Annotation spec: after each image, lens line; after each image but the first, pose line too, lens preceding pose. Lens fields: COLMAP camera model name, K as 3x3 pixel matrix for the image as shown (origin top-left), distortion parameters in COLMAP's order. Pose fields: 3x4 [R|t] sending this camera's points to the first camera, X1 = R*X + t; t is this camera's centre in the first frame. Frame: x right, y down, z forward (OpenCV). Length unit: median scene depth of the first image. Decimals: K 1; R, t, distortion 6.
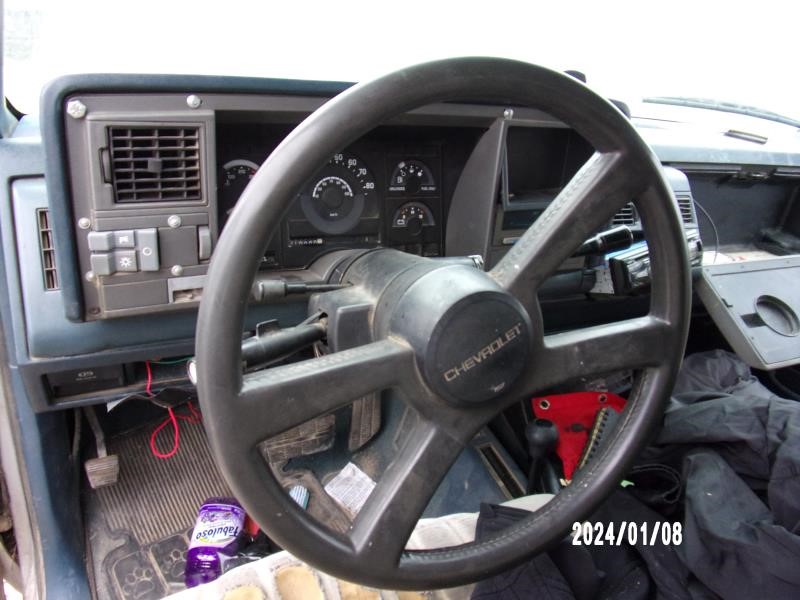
lens RADIAL K [[559.5, 0, 404.1], [0, 559.5, 301.7], [0, 0, 1]] dist [-0.031453, 0.001311]
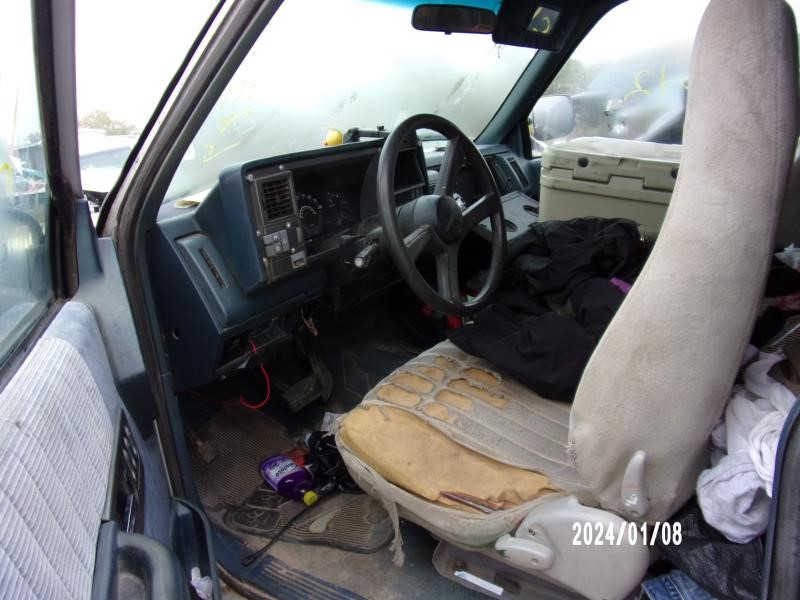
lens RADIAL K [[559.5, 0, 396.6], [0, 559.5, 299.8], [0, 0, 1]] dist [-0.031453, 0.001311]
pose [[0.814382, -0.335991, 0.473172, -1.040571], [0.405921, 0.912502, -0.050683, 0.332643], [-0.414741, 0.233346, 0.879511, -0.808765]]
